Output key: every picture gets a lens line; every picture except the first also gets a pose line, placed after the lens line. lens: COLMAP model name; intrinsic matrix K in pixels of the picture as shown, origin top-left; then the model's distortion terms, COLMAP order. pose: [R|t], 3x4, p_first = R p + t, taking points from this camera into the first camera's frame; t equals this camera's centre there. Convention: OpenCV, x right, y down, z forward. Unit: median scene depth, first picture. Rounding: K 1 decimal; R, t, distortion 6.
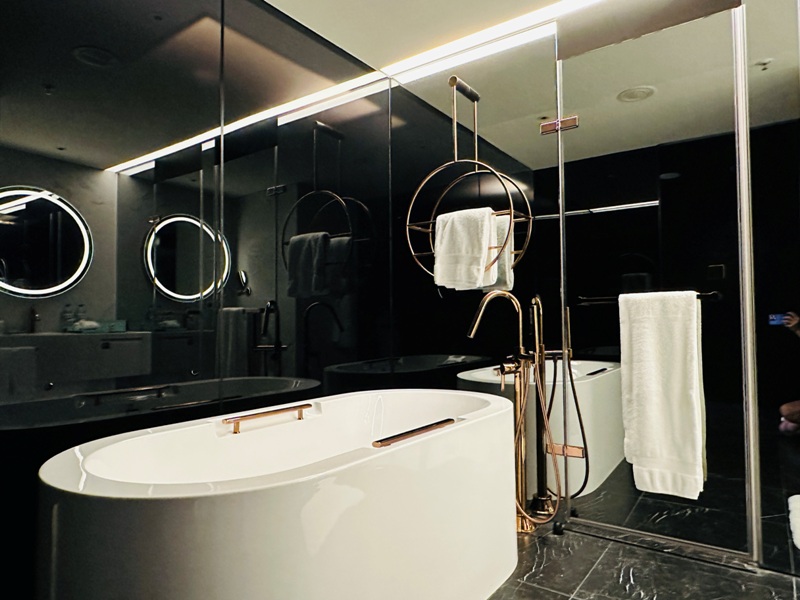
lens RADIAL K [[519.2, 0, 399.3], [0, 519.2, 296.4], [0, 0, 1]] dist [-0.001278, 0.001307]
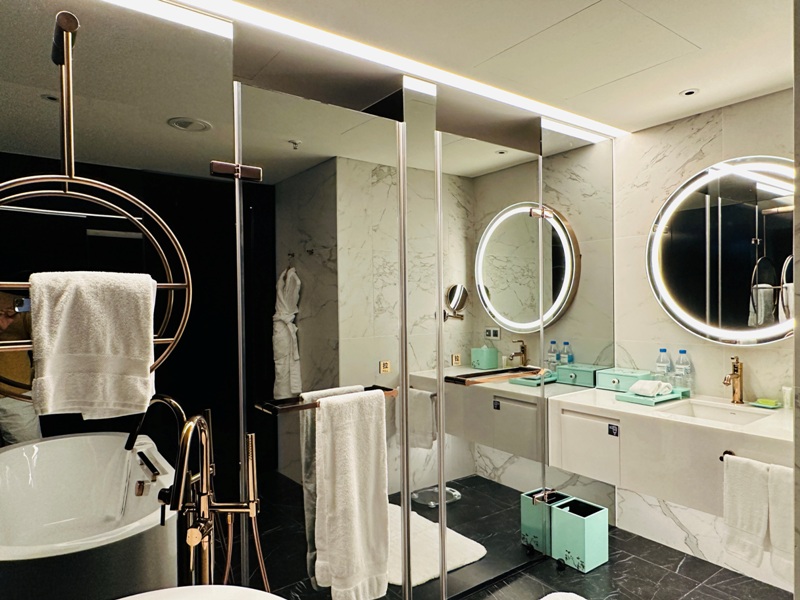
lens RADIAL K [[519.2, 0, 398.7], [0, 519.2, 306.4], [0, 0, 1]] dist [-0.001278, 0.001307]
pose [[0.298491, -0.001884, 0.954411, -0.318790], [-0.029431, 0.999504, 0.011177, -0.151848], [-0.953959, -0.031425, 0.298288, 0.550948]]
